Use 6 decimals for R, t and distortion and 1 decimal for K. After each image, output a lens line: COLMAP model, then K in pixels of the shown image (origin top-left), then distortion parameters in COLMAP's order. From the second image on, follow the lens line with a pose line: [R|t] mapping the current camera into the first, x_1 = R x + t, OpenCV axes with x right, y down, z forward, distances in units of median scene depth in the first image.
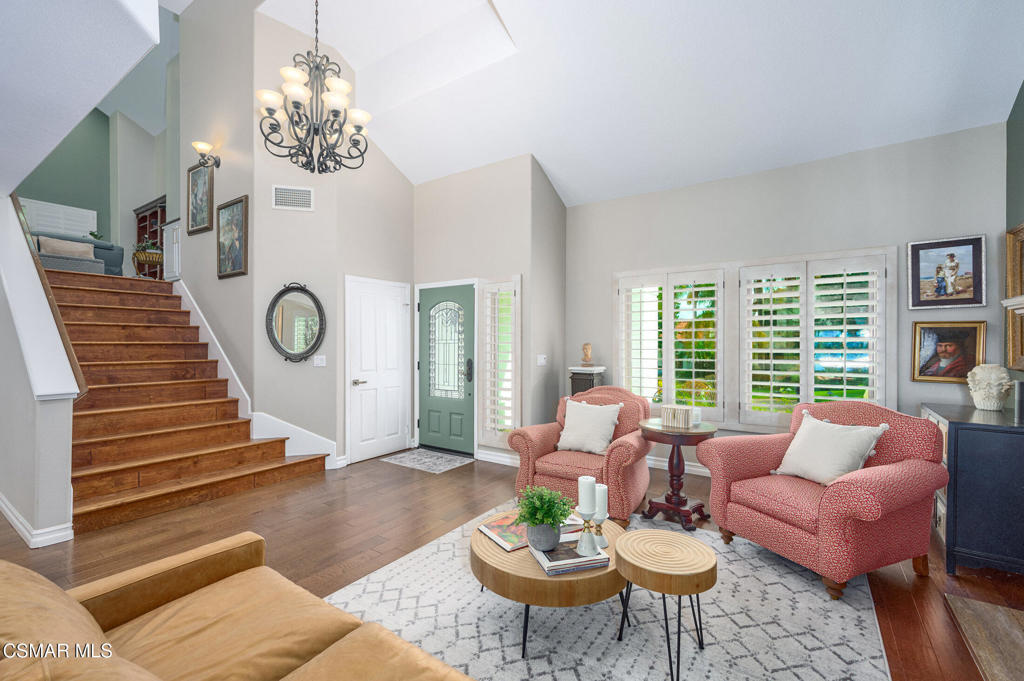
lens RADIAL K [[441.6, 0, 511.5], [0, 441.6, 344.3], [0, 0, 1]] dist [0.000009, 0.000007]
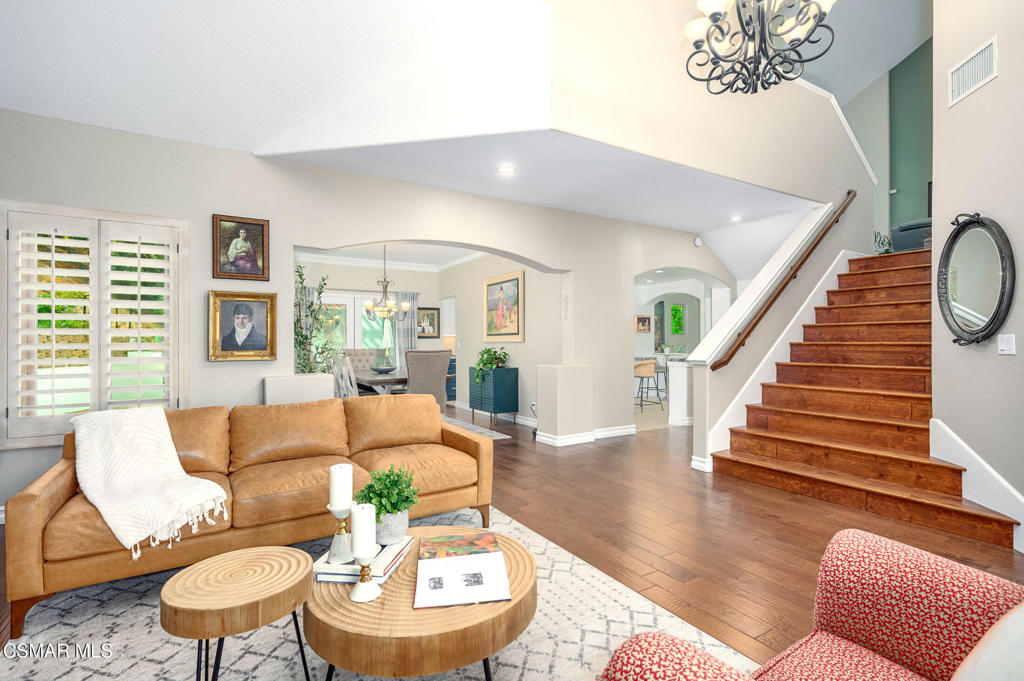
lens RADIAL K [[476.1, 0, 510.6], [0, 476.1, 339.2], [0, 0, 1]] dist [-0.000816, -0.000089]
pose [[-0.411559, -0.002648, -0.911379, 0.372283], [0.003097, 0.999986, -0.004304, 0.034310], [0.911378, -0.004593, -0.411545, 0.730111]]
